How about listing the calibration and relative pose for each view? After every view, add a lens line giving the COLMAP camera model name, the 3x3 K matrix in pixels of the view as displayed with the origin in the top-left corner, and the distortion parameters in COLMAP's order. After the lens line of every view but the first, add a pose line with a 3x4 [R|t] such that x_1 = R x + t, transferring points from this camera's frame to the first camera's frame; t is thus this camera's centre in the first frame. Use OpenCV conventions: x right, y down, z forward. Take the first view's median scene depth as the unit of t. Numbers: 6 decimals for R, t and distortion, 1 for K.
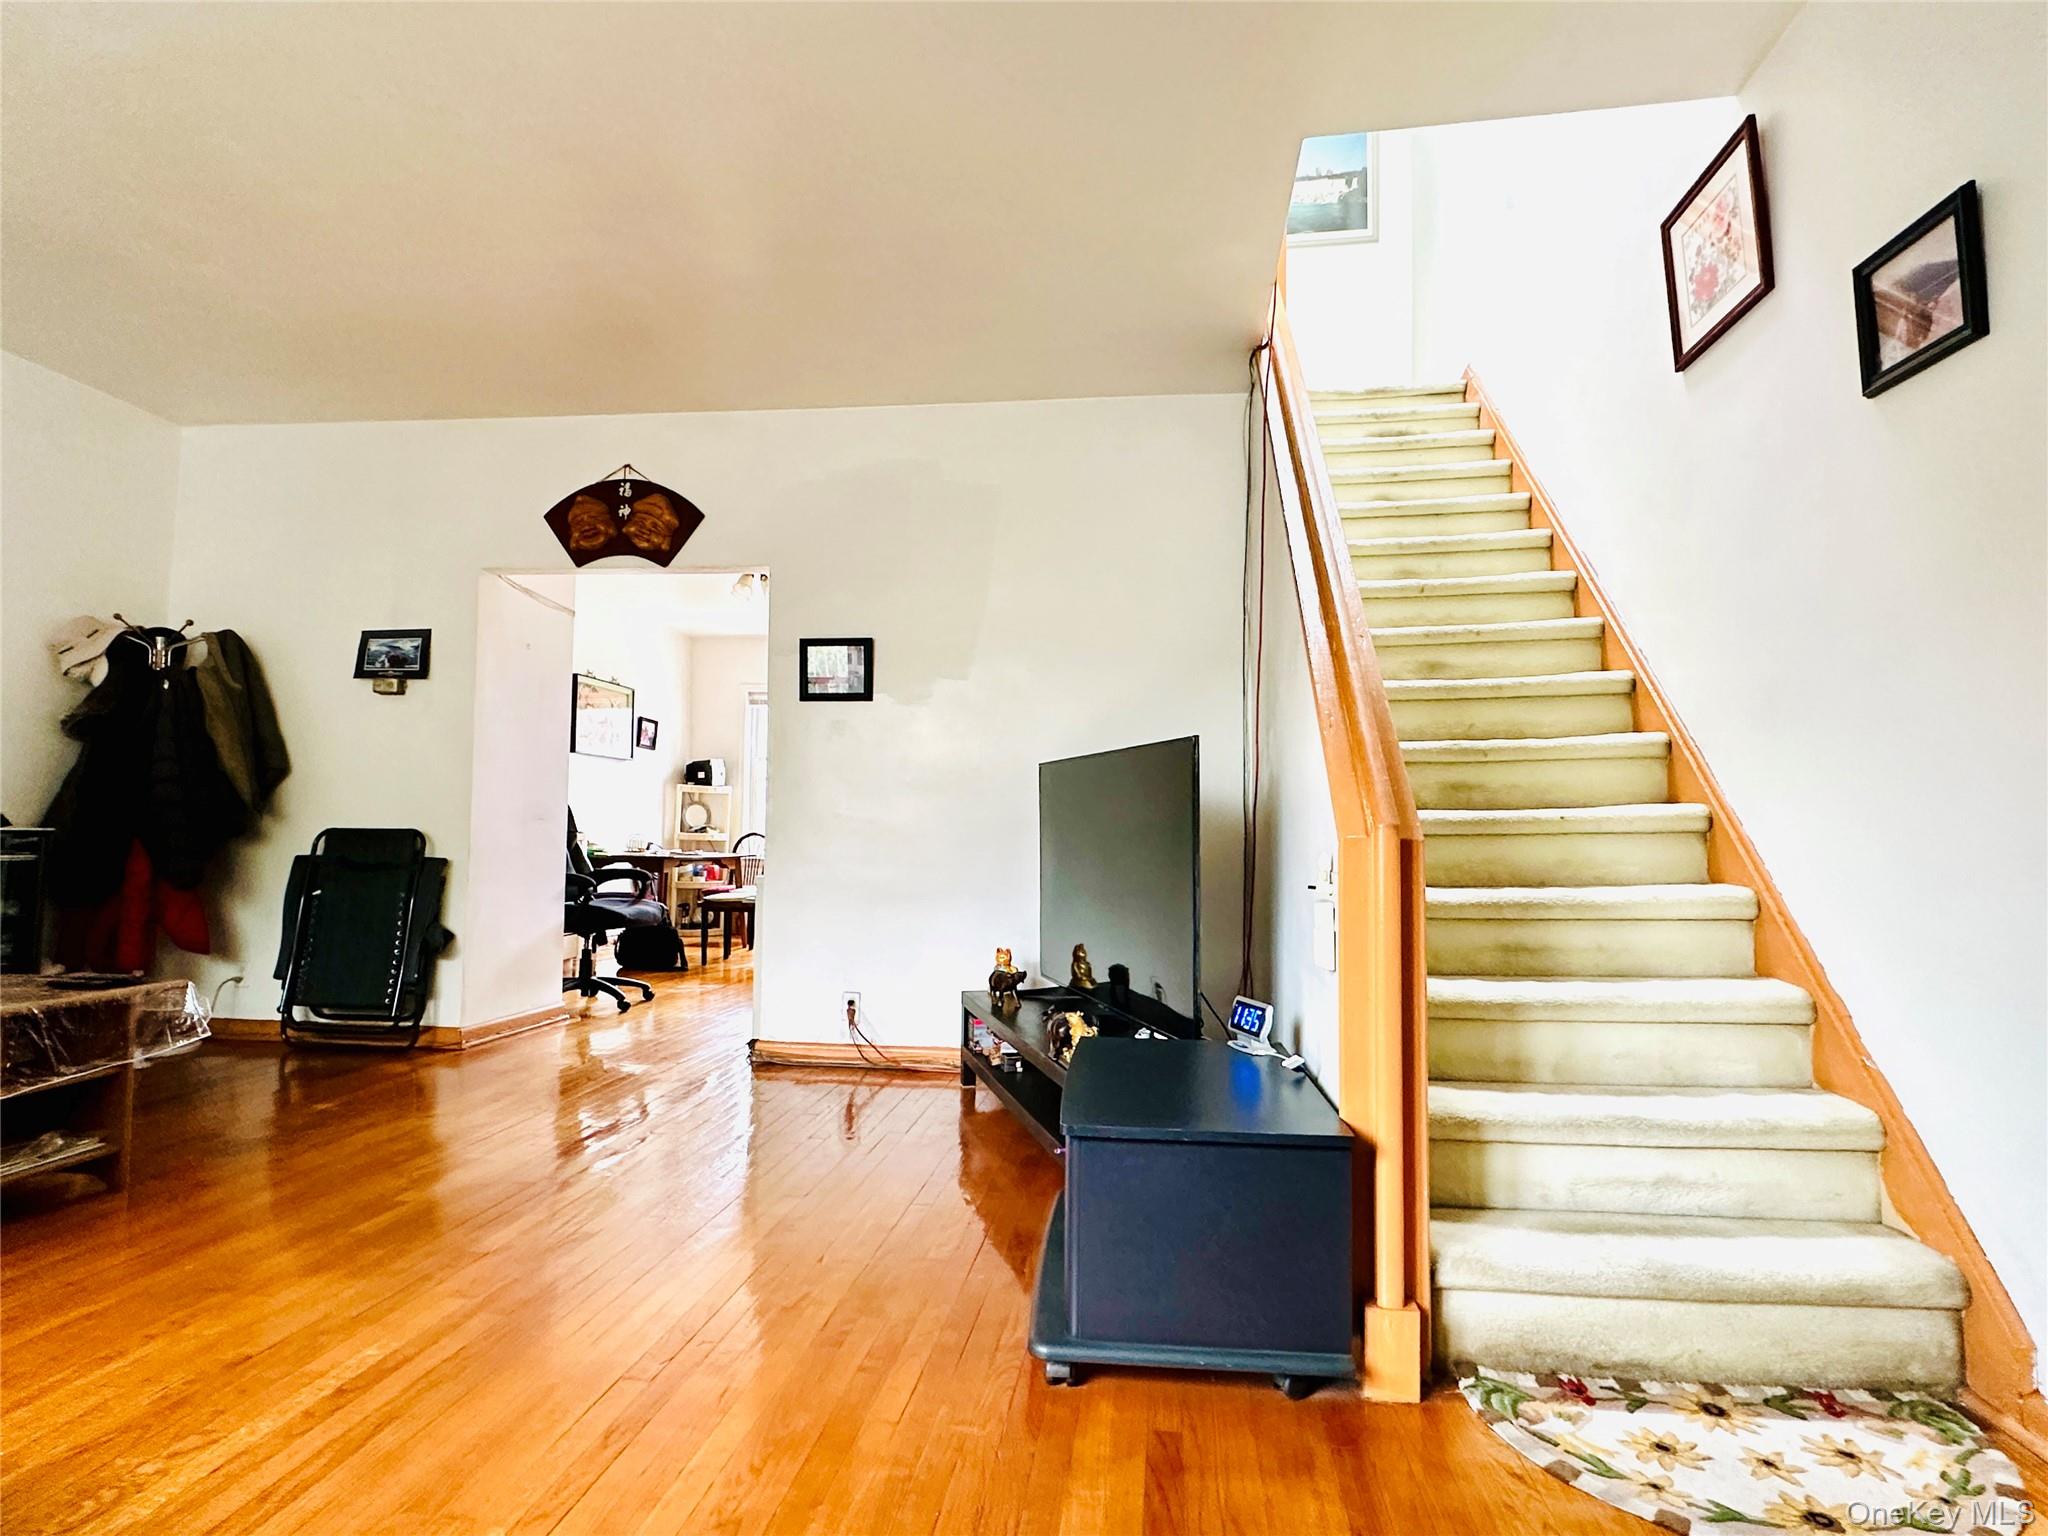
lens RADIAL K [[1090.2, 0, 1022.1], [0, 1090.2, 773.3], [0, 0, 1]] dist [0.001765, 0.000395]
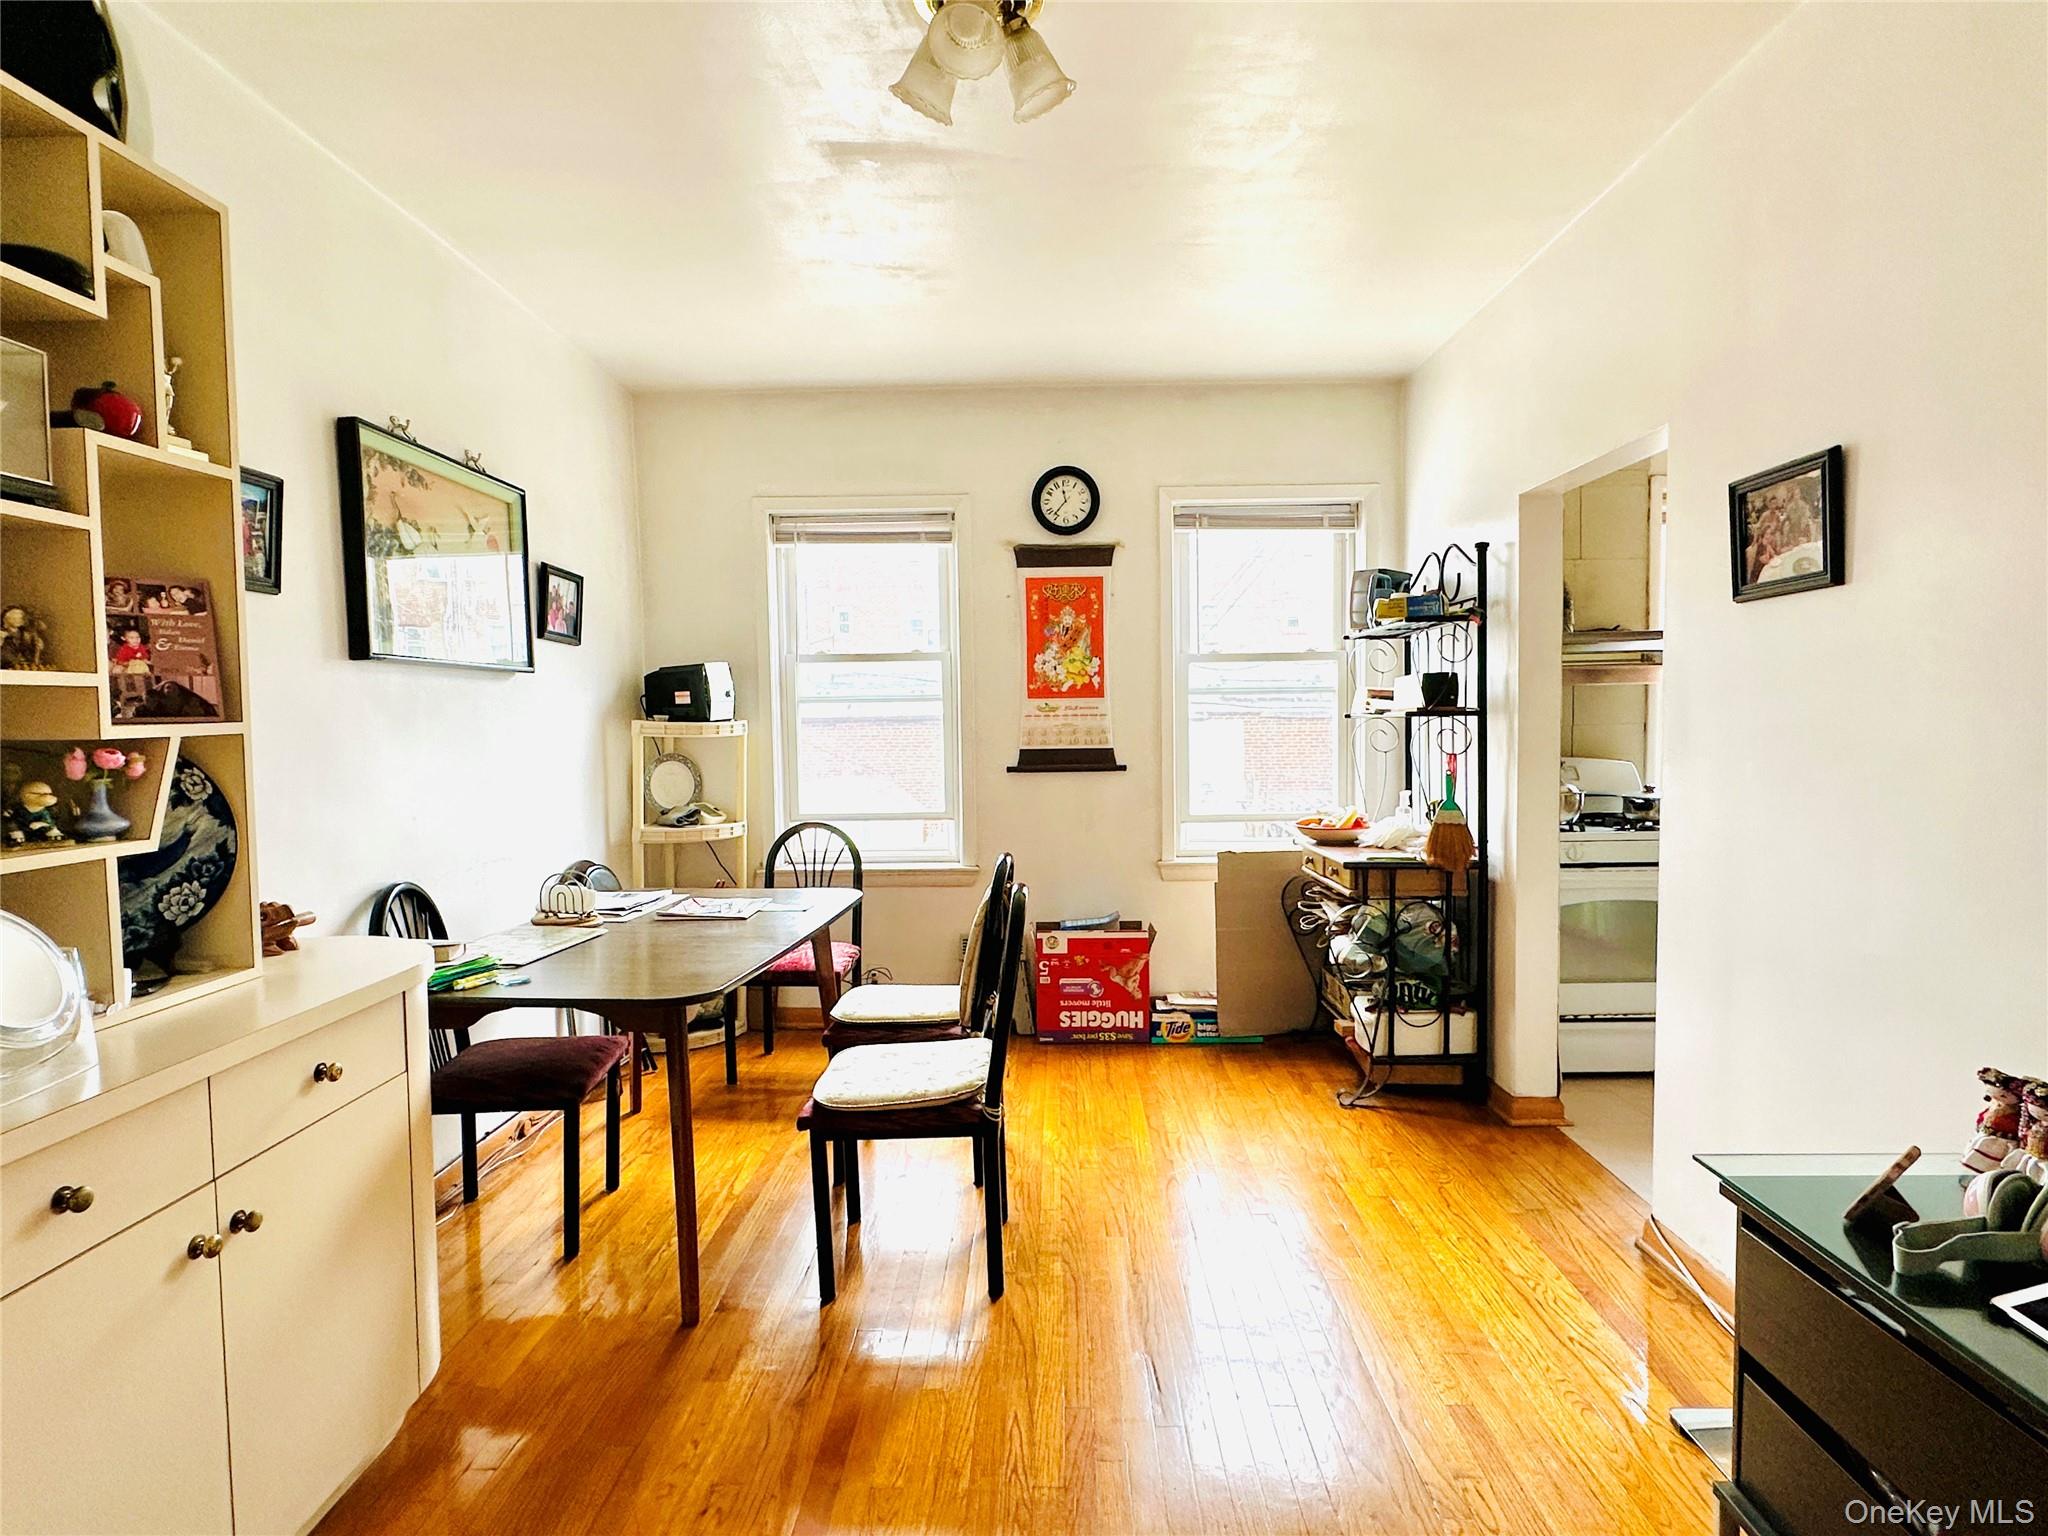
lens RADIAL K [[1094.7, 0, 1029.2], [0, 1094.7, 765.5], [0, 0, 1]] dist [0.000767, 0.000048]
pose [[0.991843, -0.031841, 0.123425, -0.211394], [0.019035, 0.994439, 0.103579, -0.015013], [-0.126036, -0.100385, 0.986933, 0.537683]]
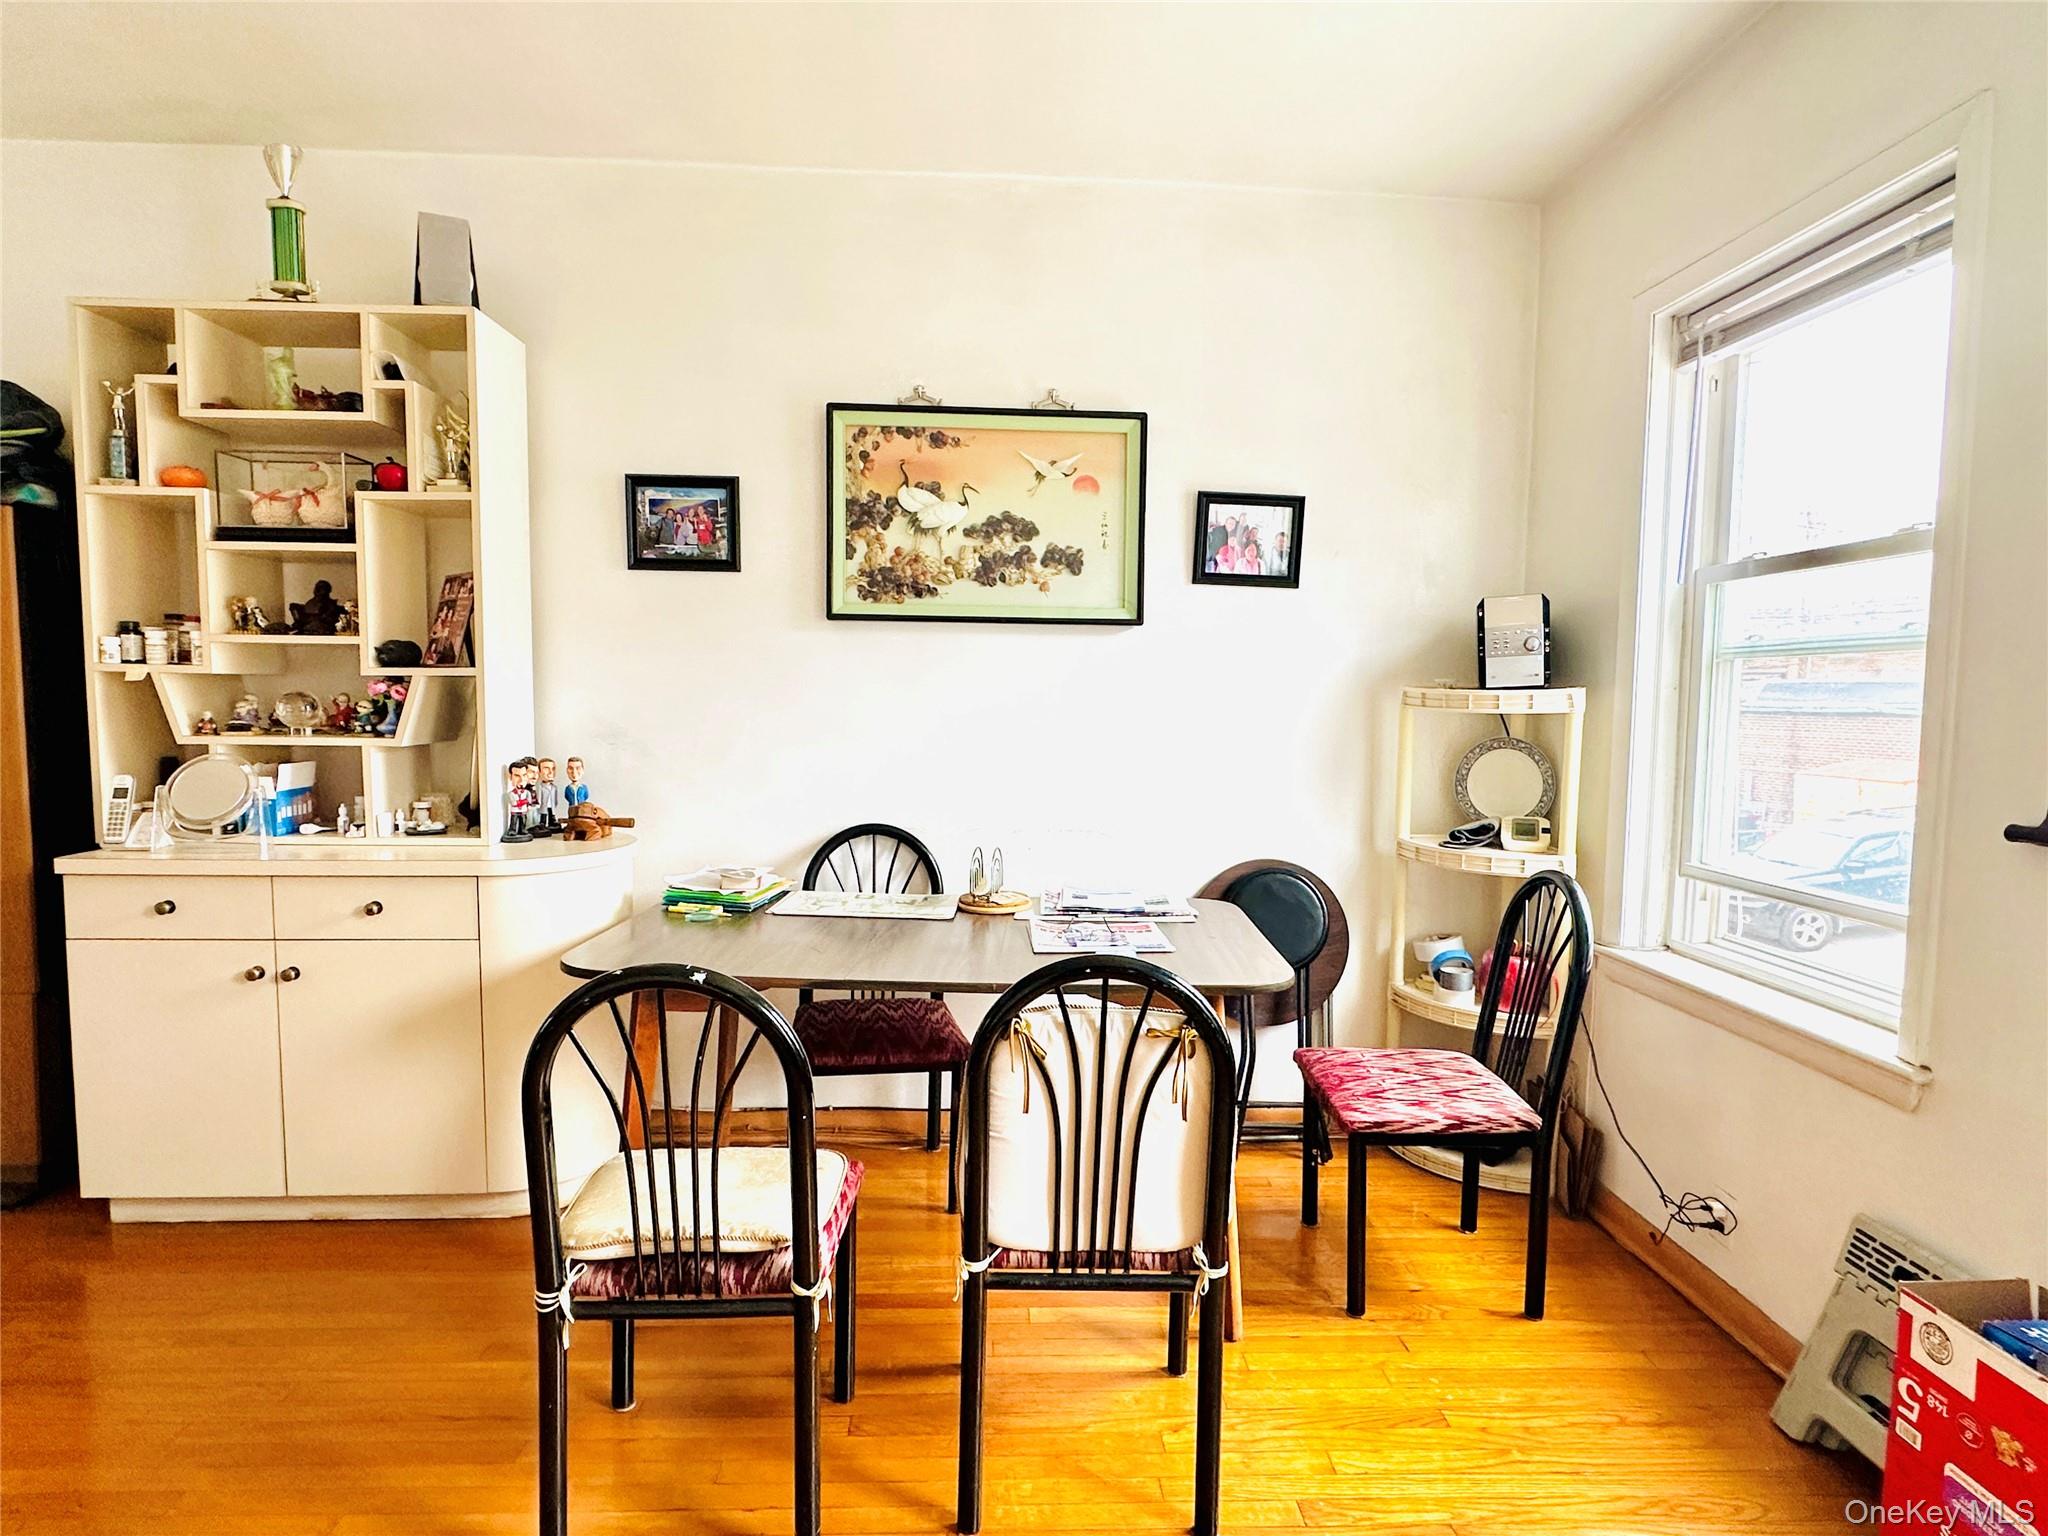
lens RADIAL K [[1100.7, 0, 1024.0], [0, 1100.7, 776.0], [0, 0, 1]] dist [0.017951, -0.000135]
pose [[0.192575, 0.061707, -0.979340, -0.018812], [0.042954, 0.996534, 0.071237, 0.008475], [0.980342, -0.055786, 0.189257, 0.830030]]
